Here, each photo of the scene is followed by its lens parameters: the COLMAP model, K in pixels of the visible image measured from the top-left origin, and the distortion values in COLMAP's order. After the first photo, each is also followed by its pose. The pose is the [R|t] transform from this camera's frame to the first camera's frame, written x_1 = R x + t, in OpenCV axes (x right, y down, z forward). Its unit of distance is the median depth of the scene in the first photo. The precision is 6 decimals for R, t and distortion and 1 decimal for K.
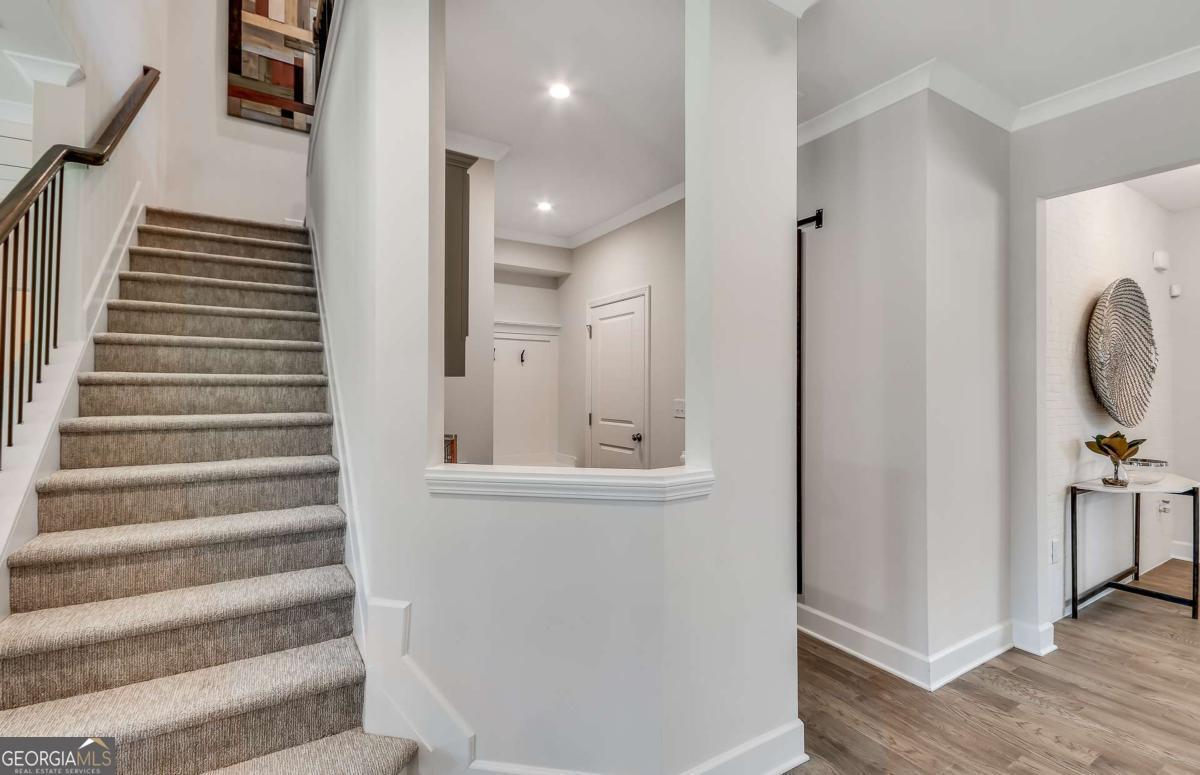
lens RADIAL K [[547.3, 0, 603.4], [0, 547.3, 382.3], [0, 0, 1]] dist [-0.000403, -0.000605]
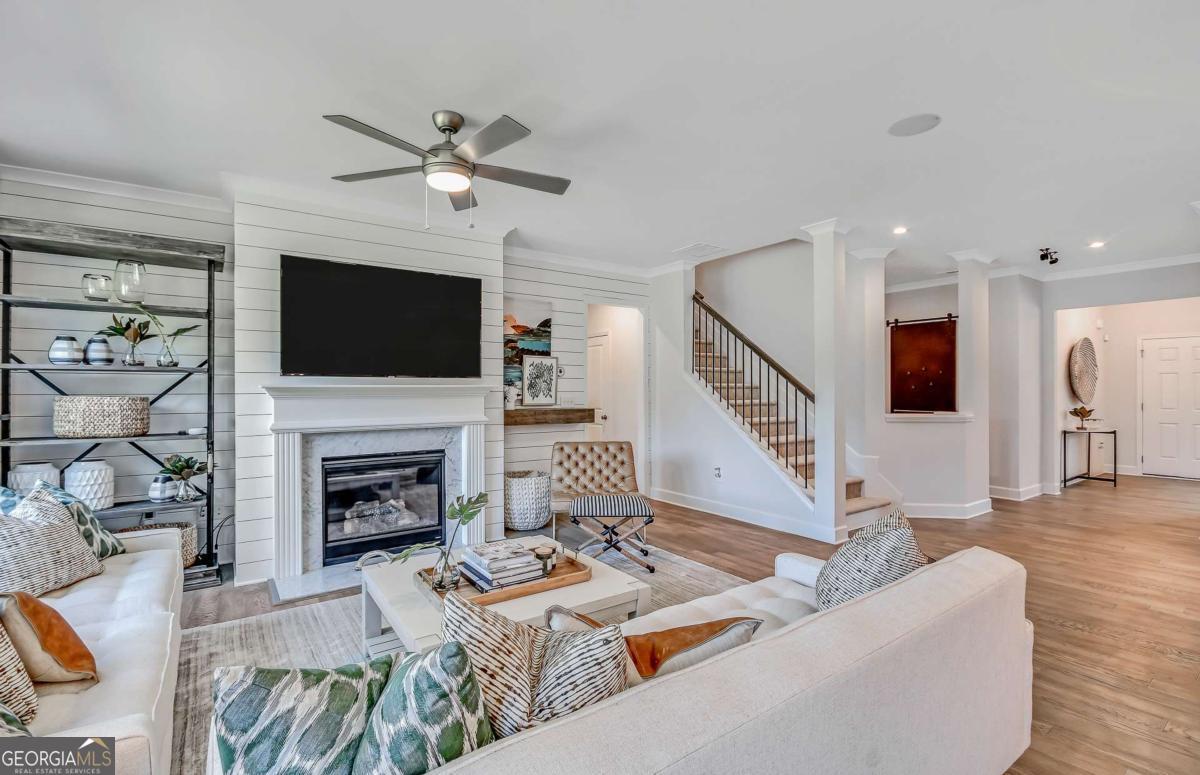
lens RADIAL K [[547.3, 0, 589.5], [0, 547.3, 387.5], [0, 0, 1]] dist [-0.000403, -0.000605]
pose [[0.998419, -0.005946, 0.055895, -1.412513], [0.005707, 0.999974, 0.004436, -0.010720], [-0.055920, -0.004110, 0.998427, -1.321043]]
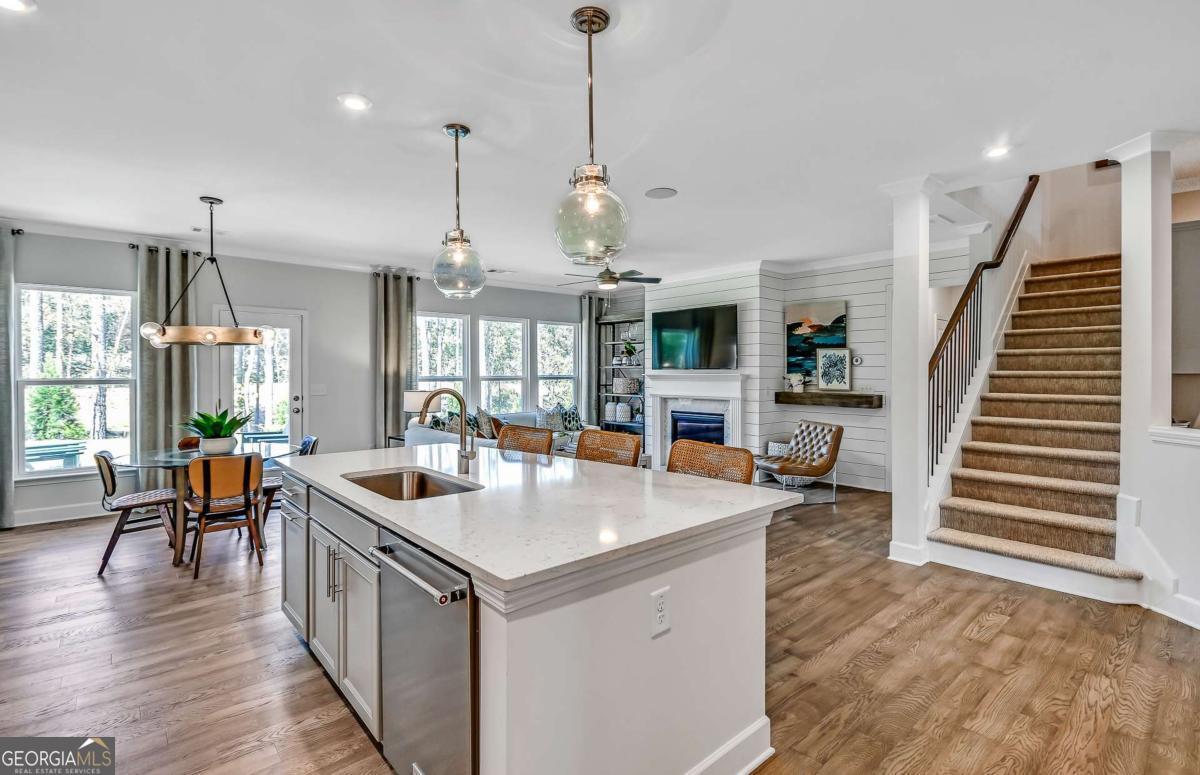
lens RADIAL K [[563.4, 0, 593.5], [0, 563.4, 373.7], [0, 0, 1]] dist [0.002522, -0.001668]
pose [[0.162963, 0.000428, -0.986632, 0.781880], [0.010151, 0.999946, 0.002111, -0.025128], [0.986580, -0.010359, 0.162950, -0.716608]]
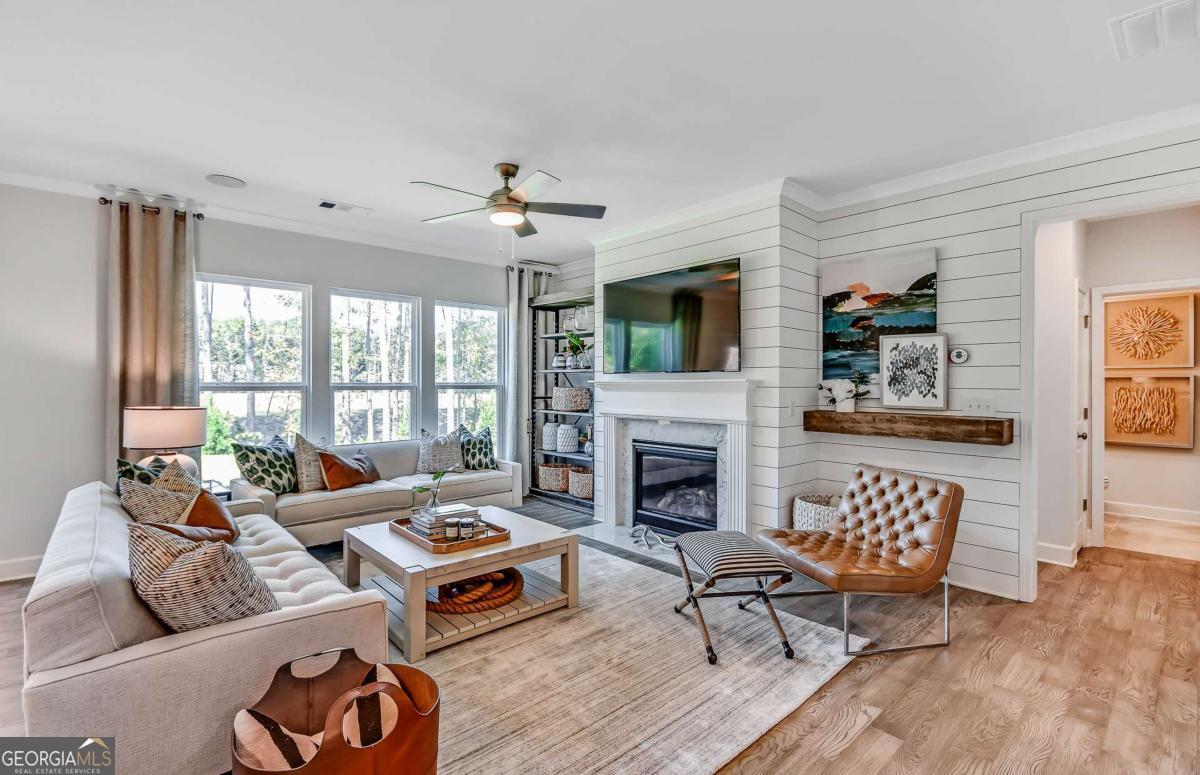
lens RADIAL K [[547.3, 0, 595.1], [0, 547.3, 382.7], [0, 0, 1]] dist [-0.000403, -0.000605]
pose [[0.179441, -0.004081, -0.983760, -0.299333], [0.006798, 0.999973, -0.002908, -0.002280], [0.983745, -0.006165, 0.179464, -0.284638]]
